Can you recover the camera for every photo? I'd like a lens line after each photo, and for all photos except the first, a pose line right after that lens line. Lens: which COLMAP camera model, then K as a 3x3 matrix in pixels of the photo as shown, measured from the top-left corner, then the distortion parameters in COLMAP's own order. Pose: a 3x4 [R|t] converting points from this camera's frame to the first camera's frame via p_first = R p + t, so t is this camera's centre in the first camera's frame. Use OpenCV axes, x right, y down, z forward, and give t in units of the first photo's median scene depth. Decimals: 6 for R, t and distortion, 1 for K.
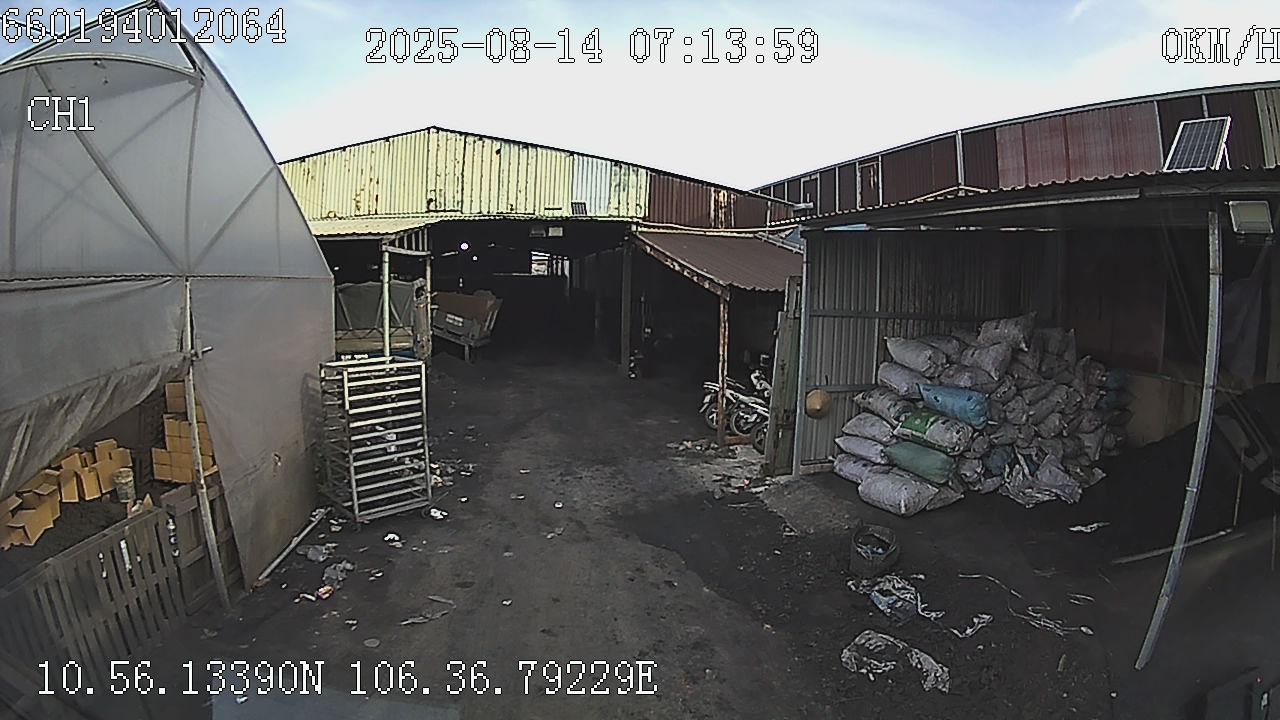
lens RADIAL K [[761.7, 0, 649.8], [0, 761.7, 370.0], [0, 0, 1]] dist [-0.373540, 0.108815]
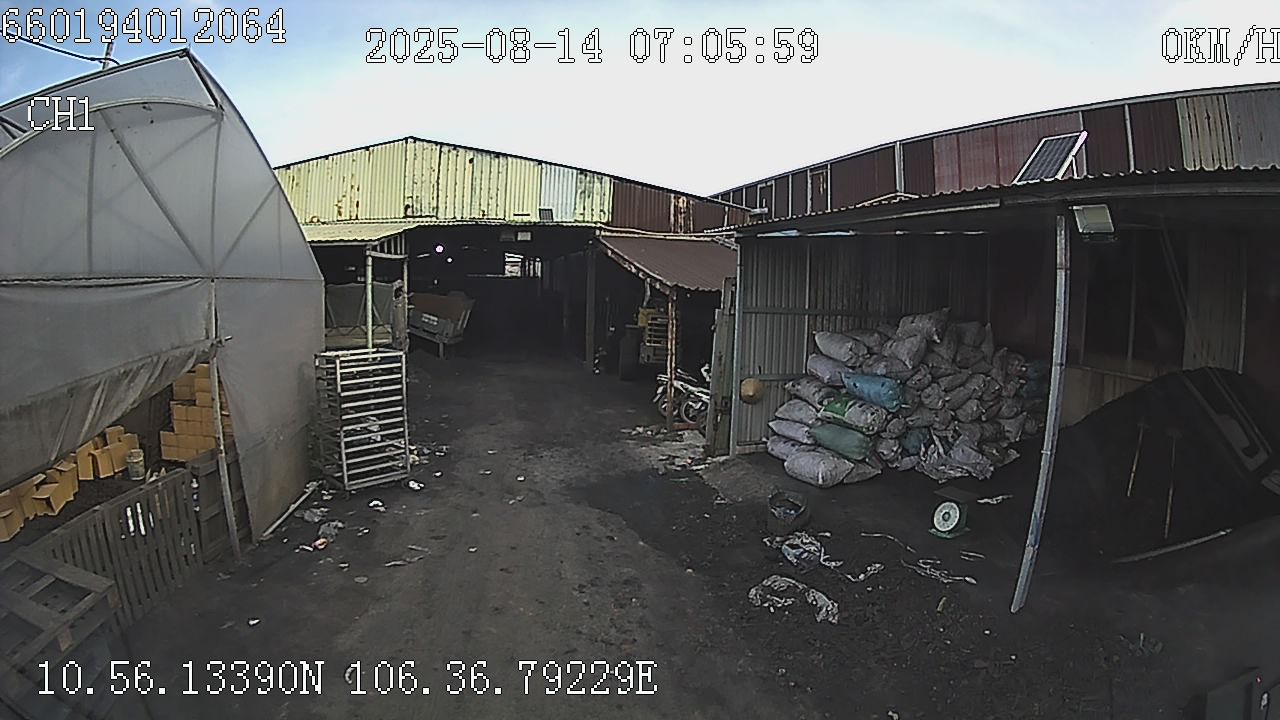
lens RADIAL K [[761.7, 0, 649.8], [0, 761.7, 370.0], [0, 0, 1]] dist [-0.373540, 0.108815]
pose [[0.999454, -0.001111, 0.033016, 0.037114], [0.001161, 0.999998, -0.001479, 0.016688], [-0.033014, 0.001516, 0.999454, -0.144116]]
